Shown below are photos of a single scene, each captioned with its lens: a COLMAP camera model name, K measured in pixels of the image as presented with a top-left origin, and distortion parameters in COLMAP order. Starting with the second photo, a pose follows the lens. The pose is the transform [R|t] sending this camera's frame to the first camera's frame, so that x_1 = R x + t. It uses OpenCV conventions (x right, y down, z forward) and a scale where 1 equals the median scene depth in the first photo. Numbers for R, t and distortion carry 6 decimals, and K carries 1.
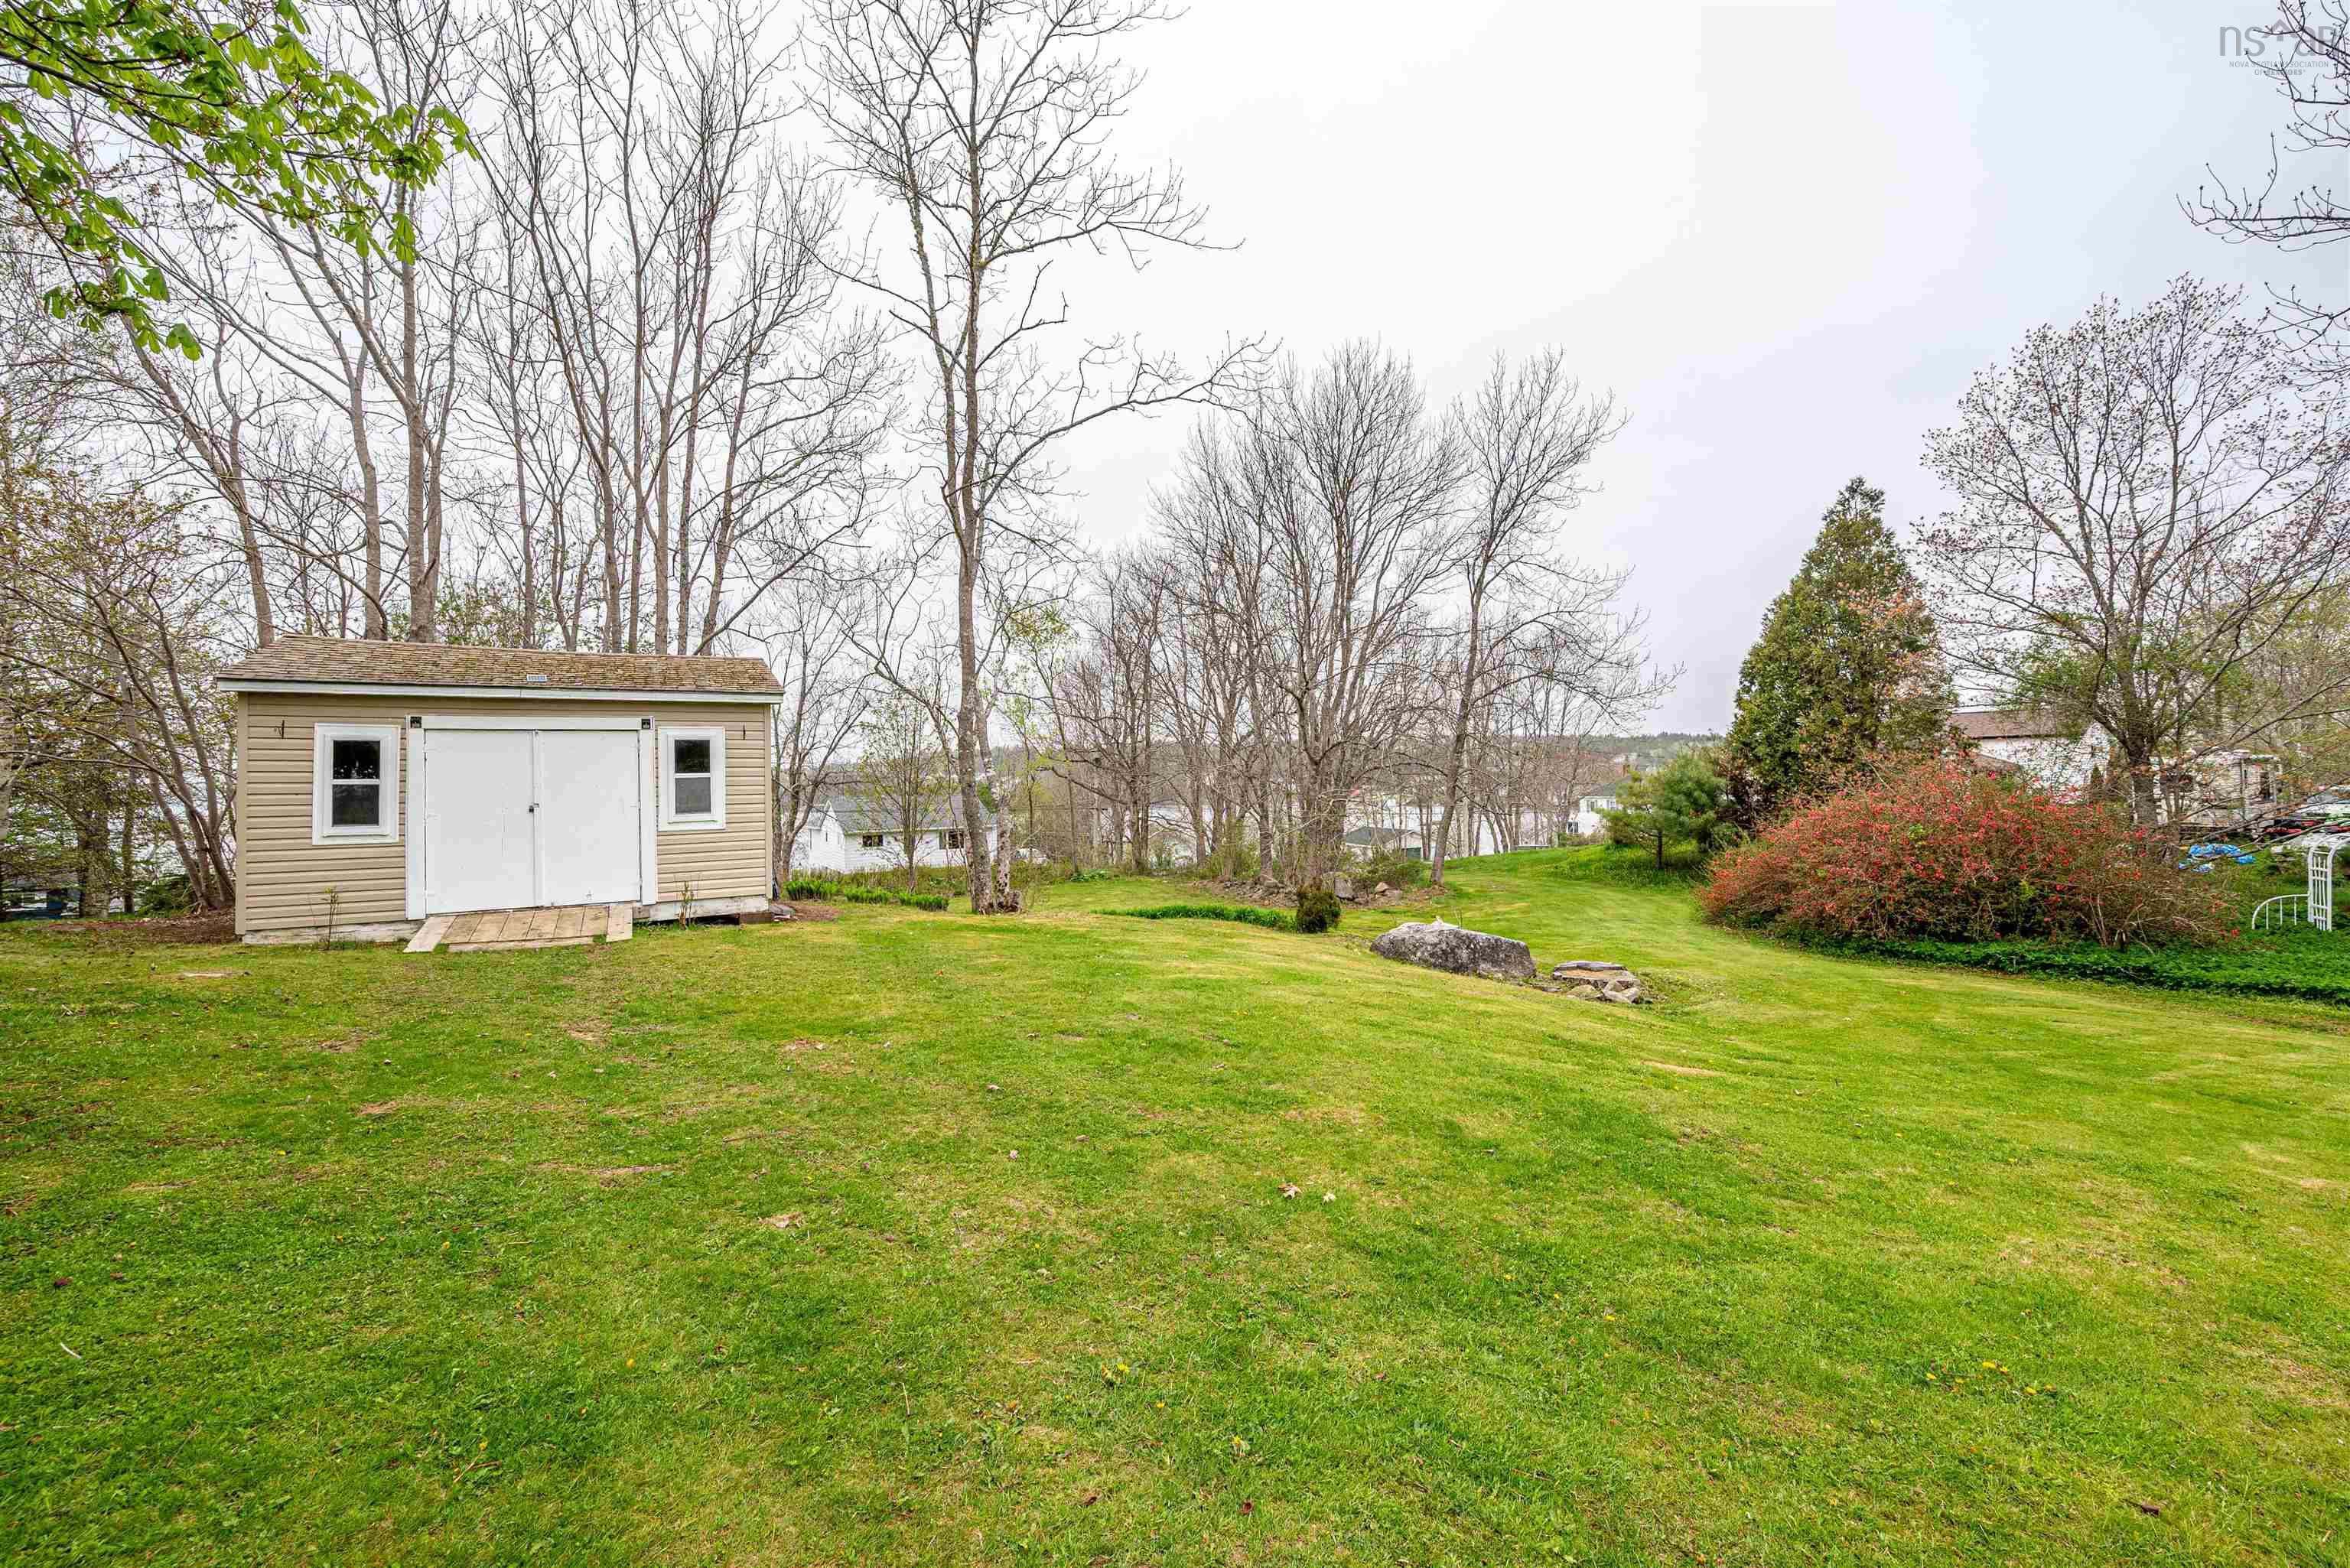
lens RADIAL K [[953.4, 0, 1228.8], [0, 953.4, 765.8], [0, 0, 1]] dist [-0.002266, 0.000655]
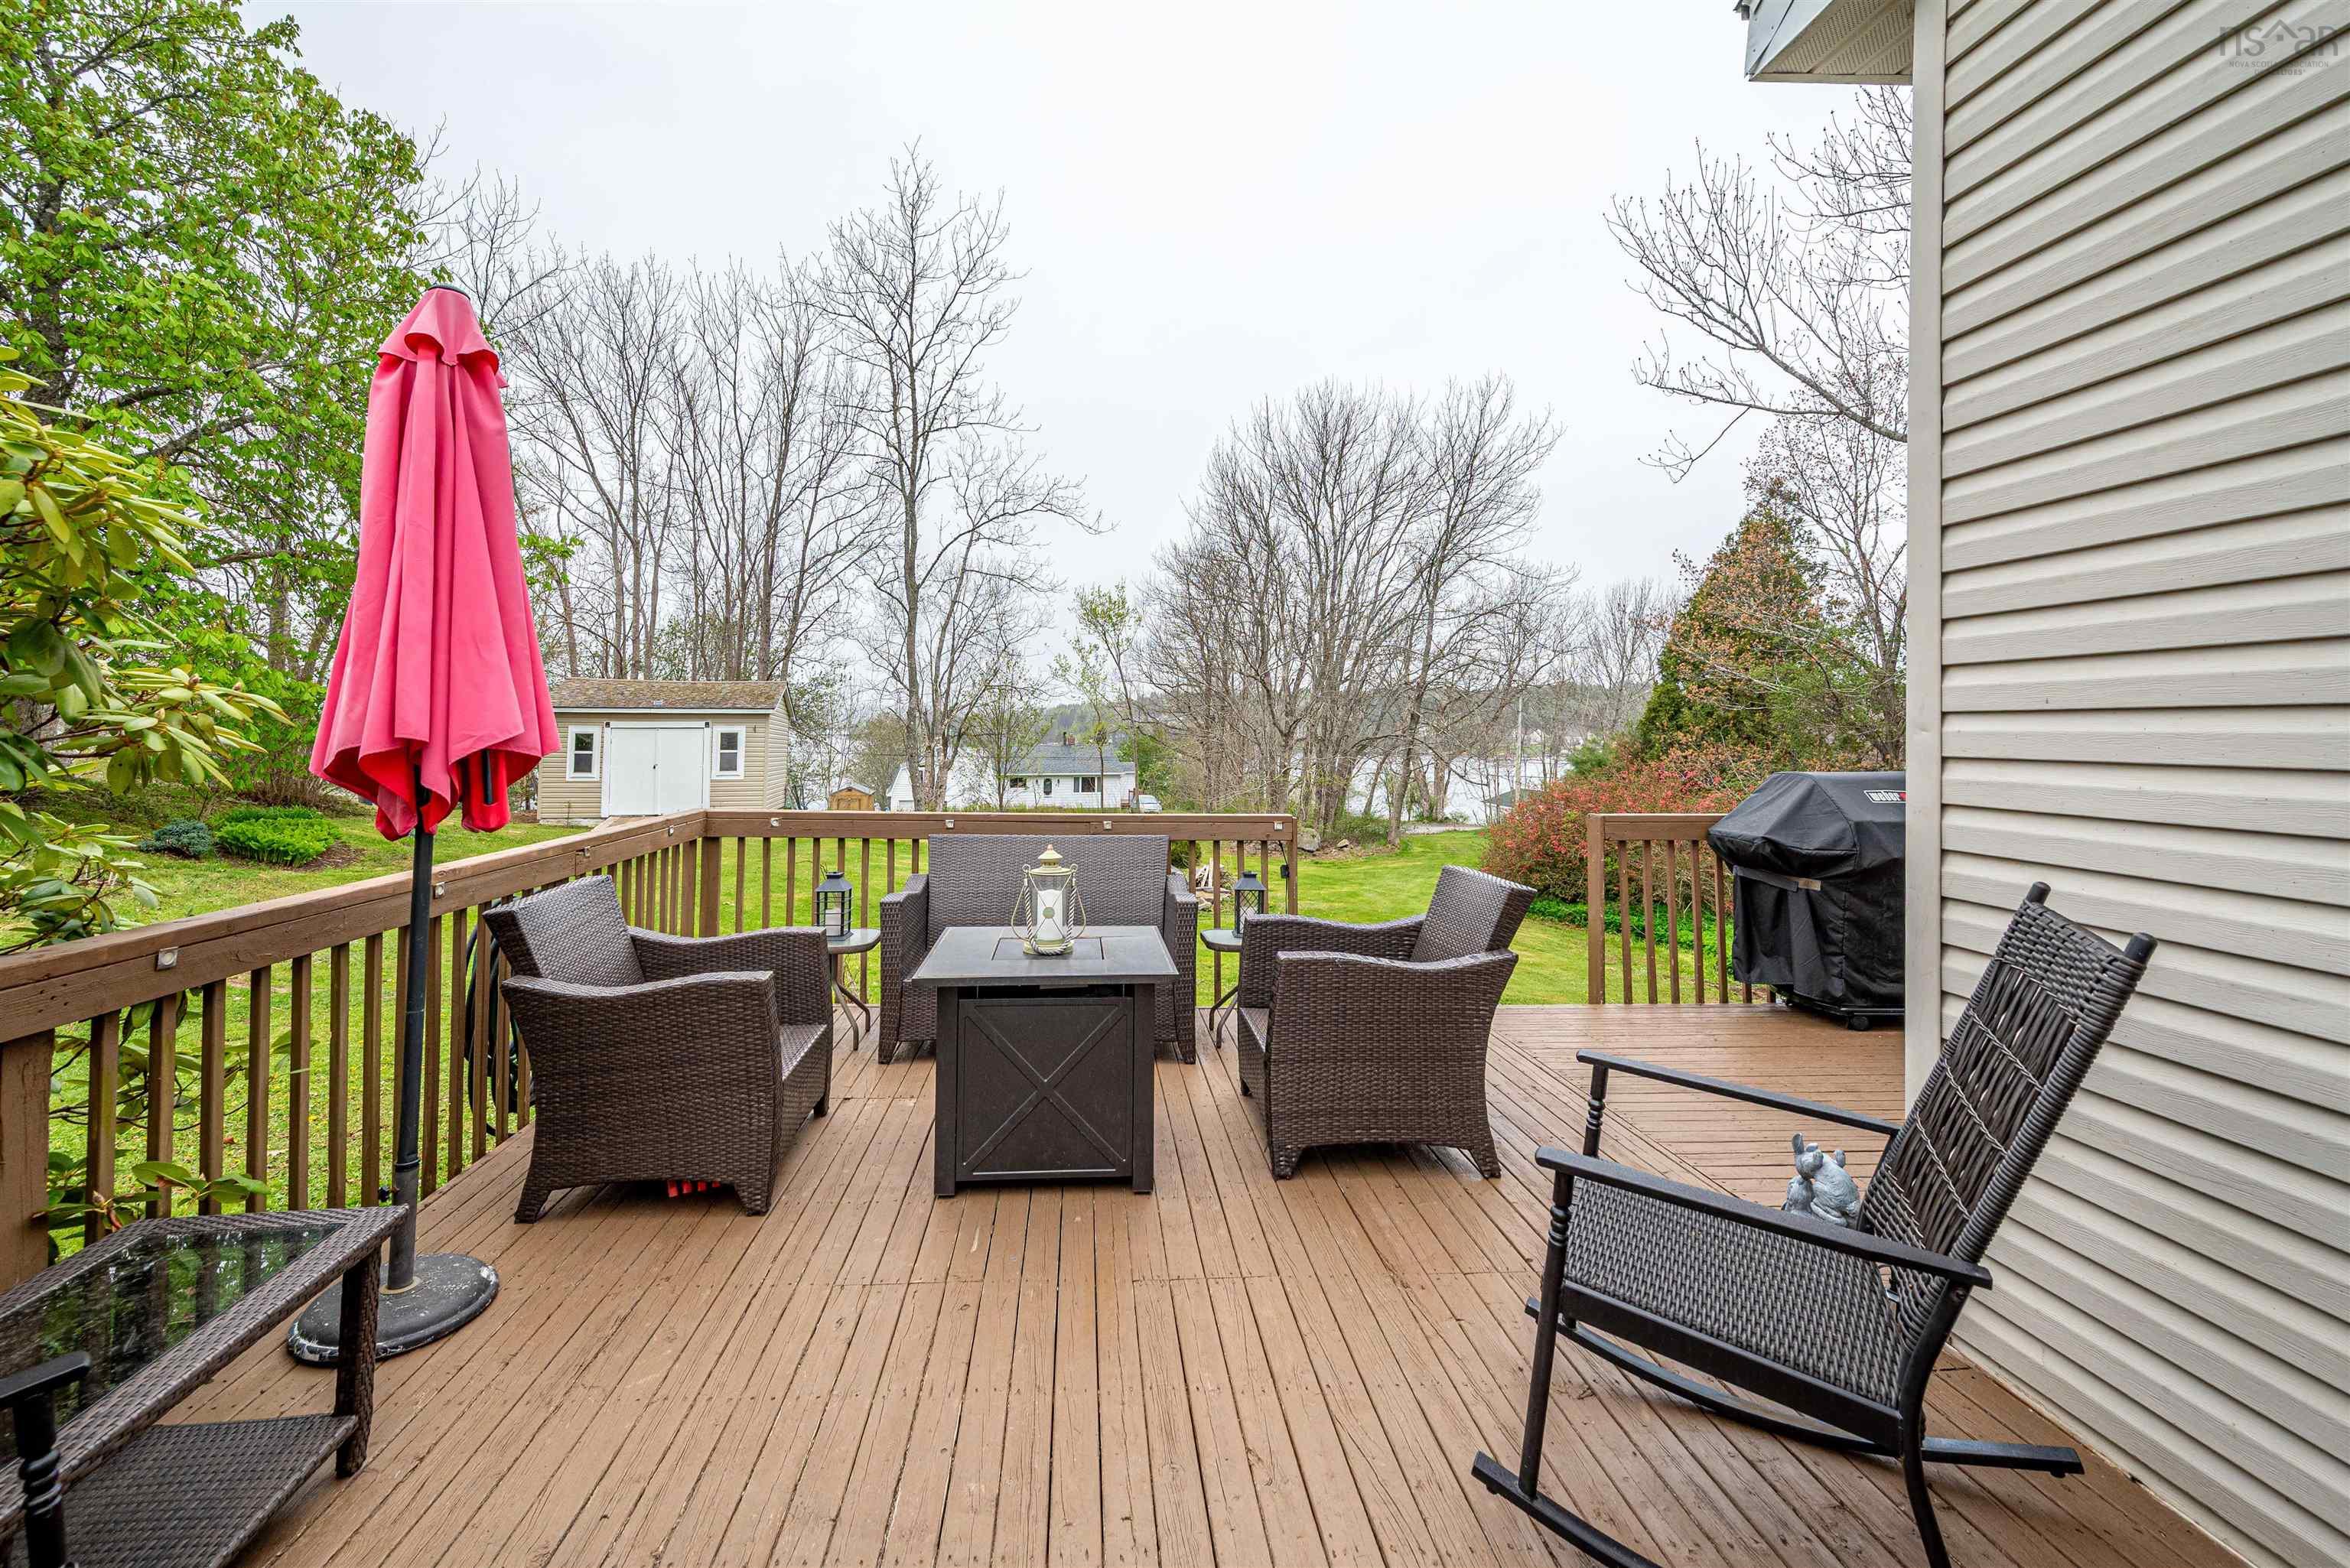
lens RADIAL K [[1010.6, 0, 1129.7], [0, 1010.6, 679.9], [0, 0, 1]] dist [-0.000523, 0.000710]
pose [[0.943467, 0.010625, -0.331297, 0.848261], [-0.020032, 0.999487, -0.024992, -0.095969], [0.330861, 0.030216, 0.943196, -0.639941]]
